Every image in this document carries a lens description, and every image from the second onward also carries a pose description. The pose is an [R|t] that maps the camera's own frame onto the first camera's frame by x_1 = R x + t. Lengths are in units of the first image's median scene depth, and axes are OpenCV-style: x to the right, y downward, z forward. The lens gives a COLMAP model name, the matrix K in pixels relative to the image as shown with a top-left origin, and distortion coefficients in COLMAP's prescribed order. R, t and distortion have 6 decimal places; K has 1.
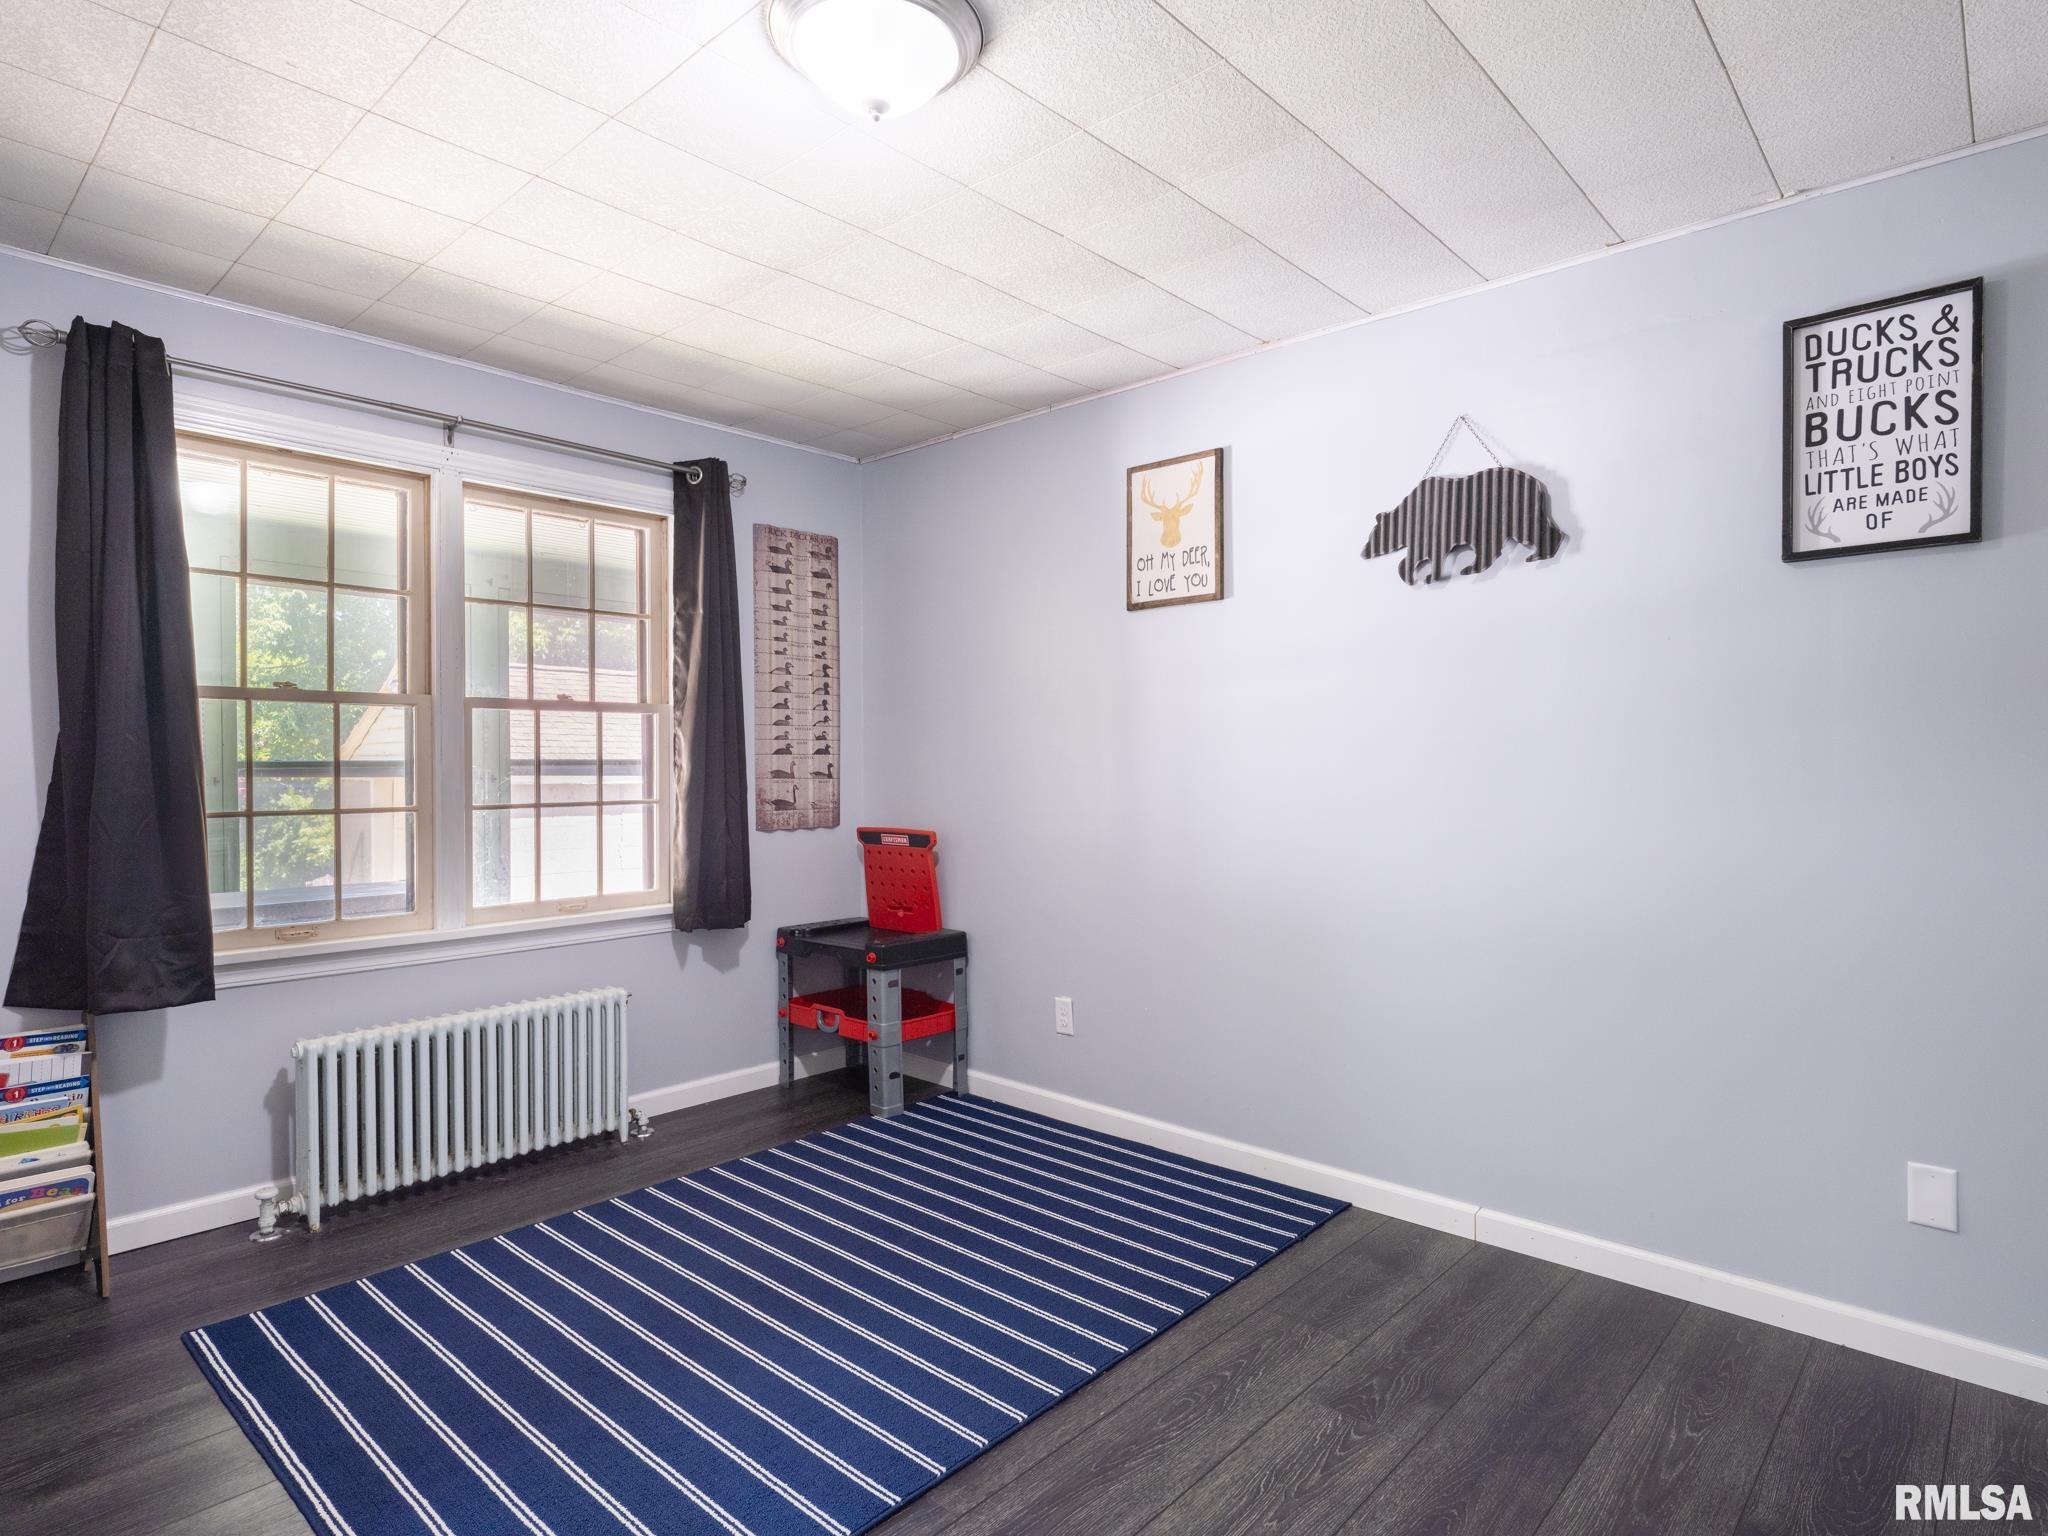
lens RADIAL K [[1109.4, 0, 1021.8], [0, 1109.4, 769.2], [0, 0, 1]] dist [0.008729, -0.006334]
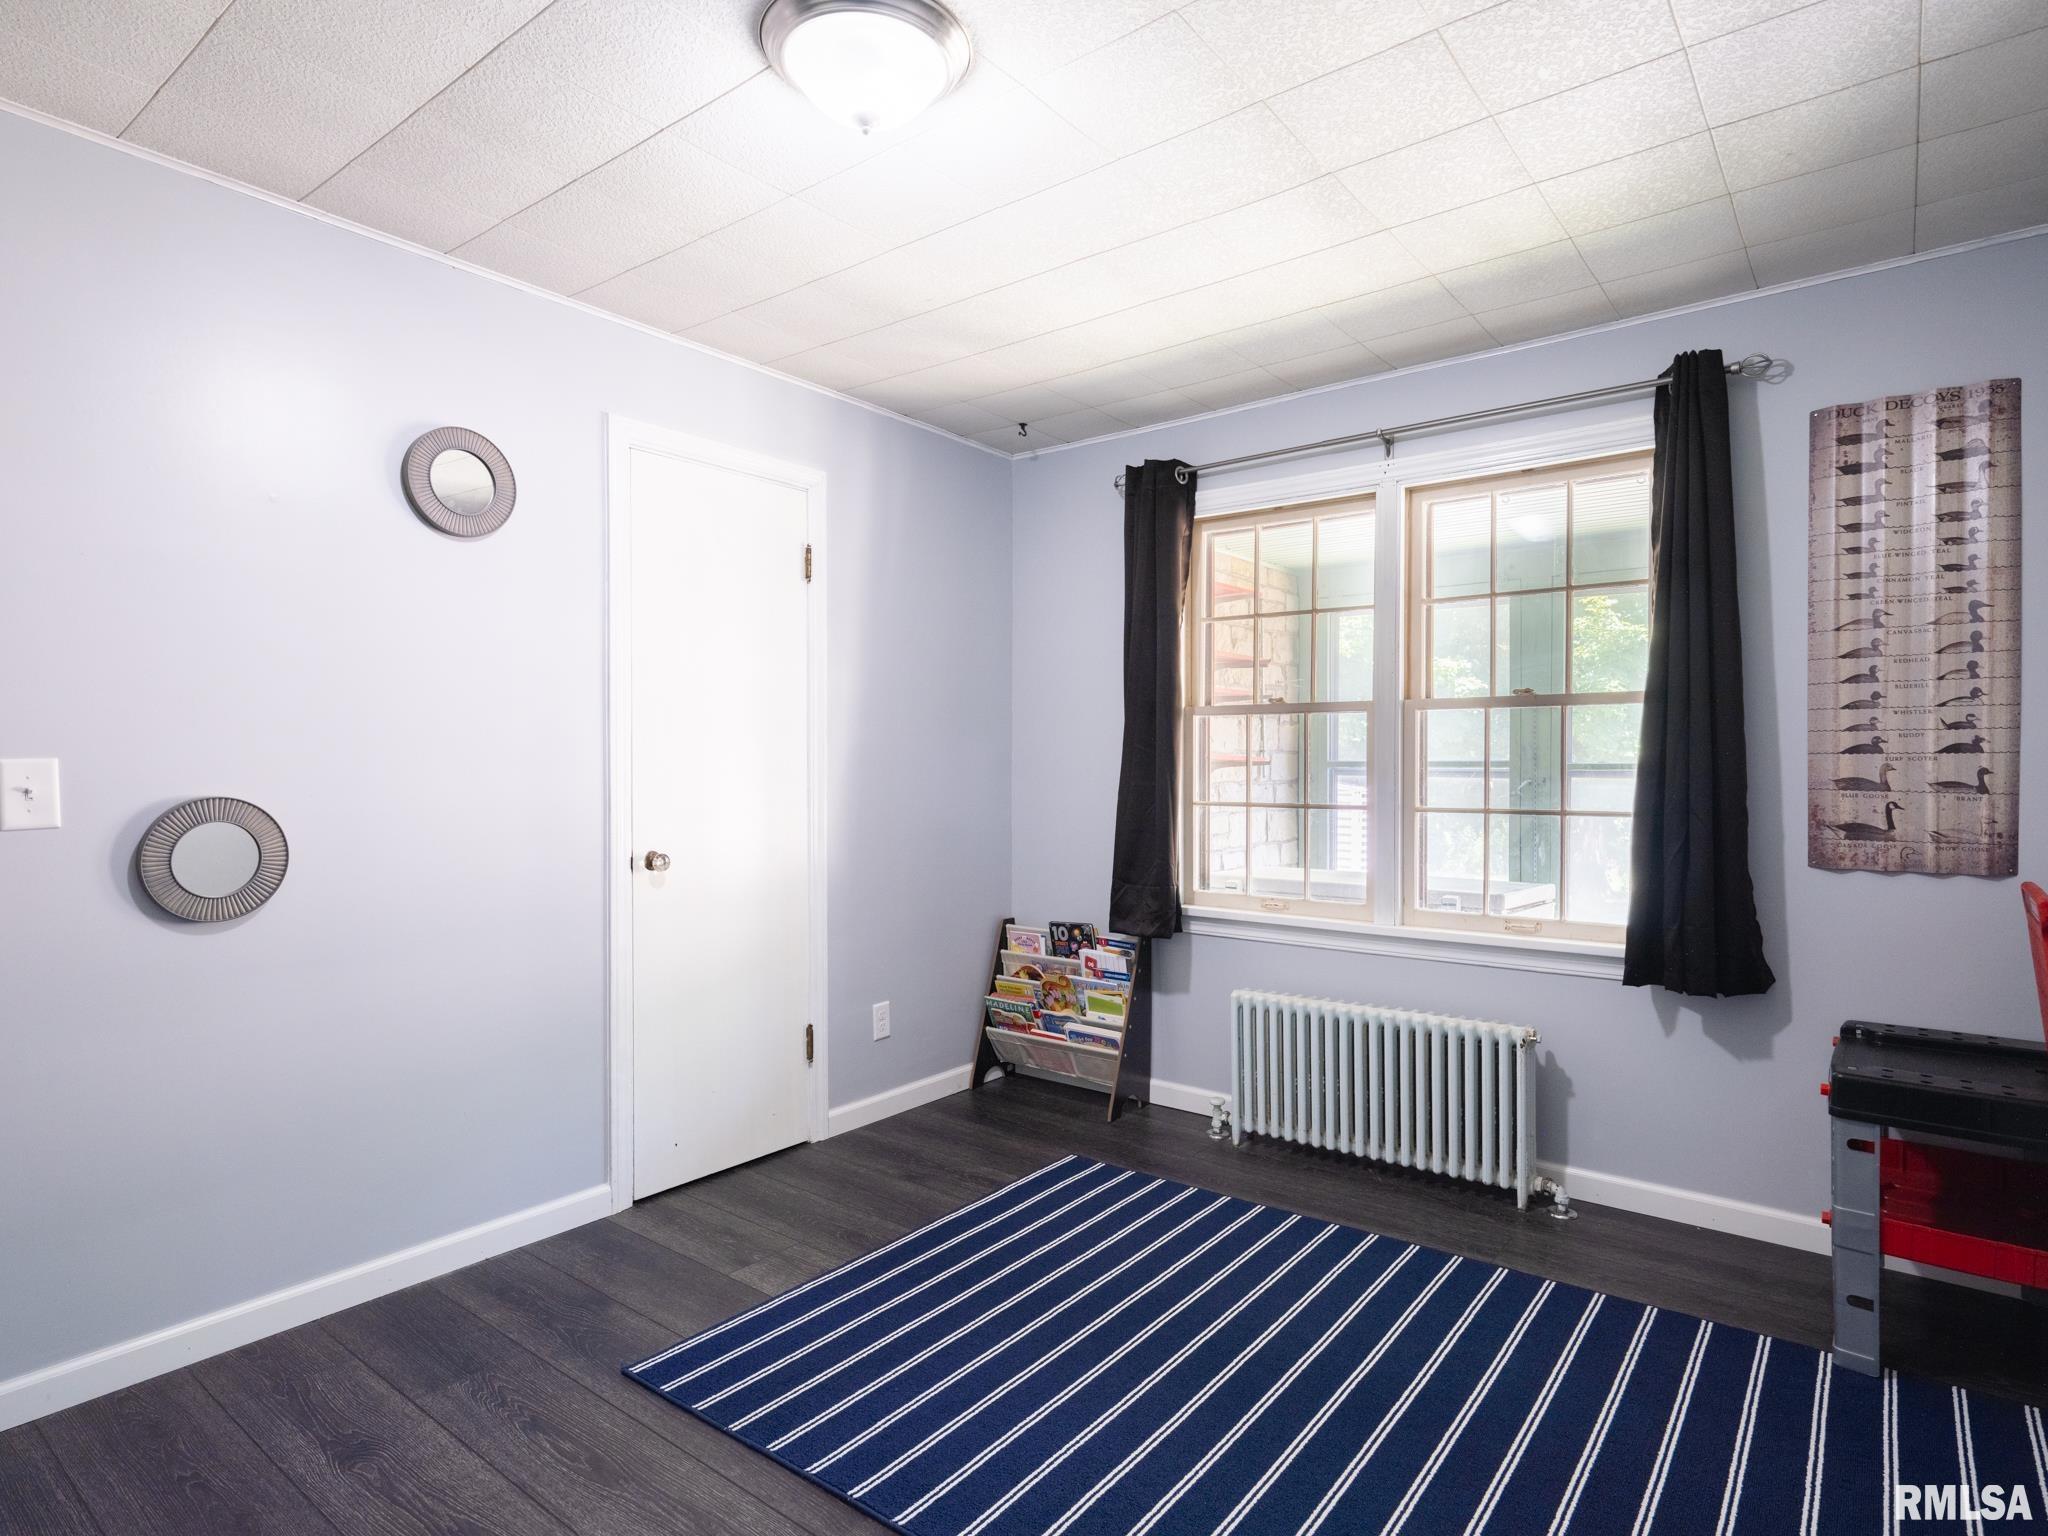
lens RADIAL K [[1109.4, 0, 1021.8], [0, 1109.4, 769.2], [0, 0, 1]] dist [0.008729, -0.006334]
pose [[0.071620, 0.006261, -0.997412, 0.474946], [-0.008883, 0.999945, 0.005639, -0.004254], [0.997392, 0.008456, 0.071672, 0.563928]]
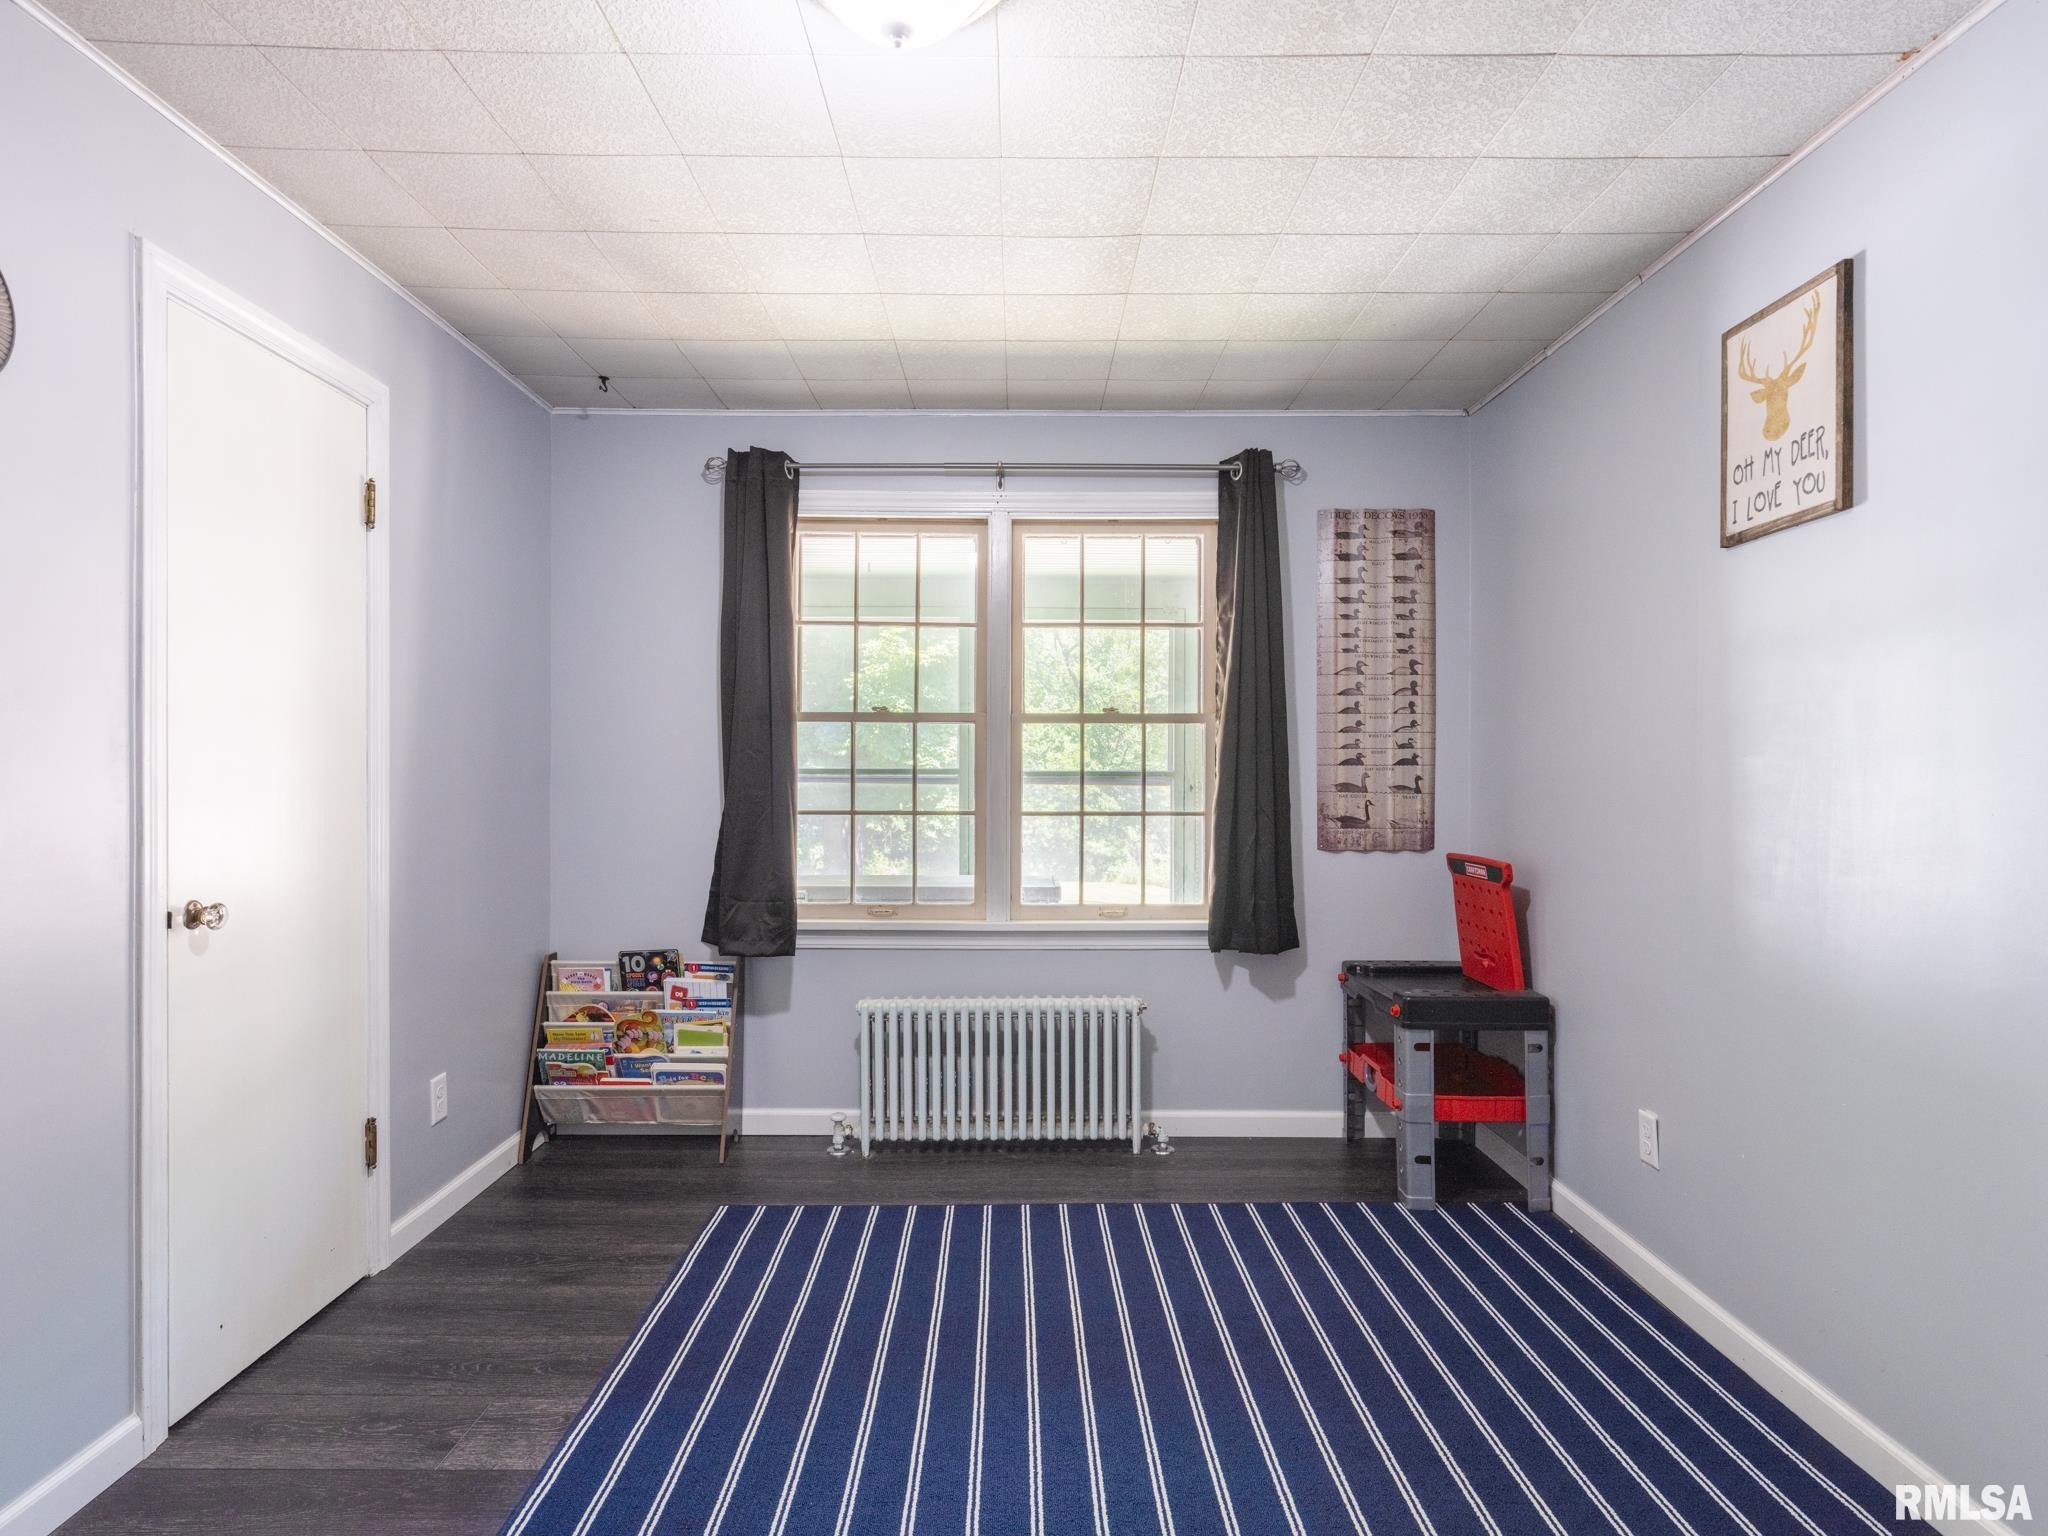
lens RADIAL K [[1109.4, 0, 1021.8], [0, 1109.4, 769.2], [0, 0, 1]] dist [0.008729, -0.006334]
pose [[0.676507, 0.002241, -0.736433, 0.311467], [-0.009804, 0.999934, -0.005963, -0.002809], [0.736371, 0.011254, 0.676484, 0.251786]]
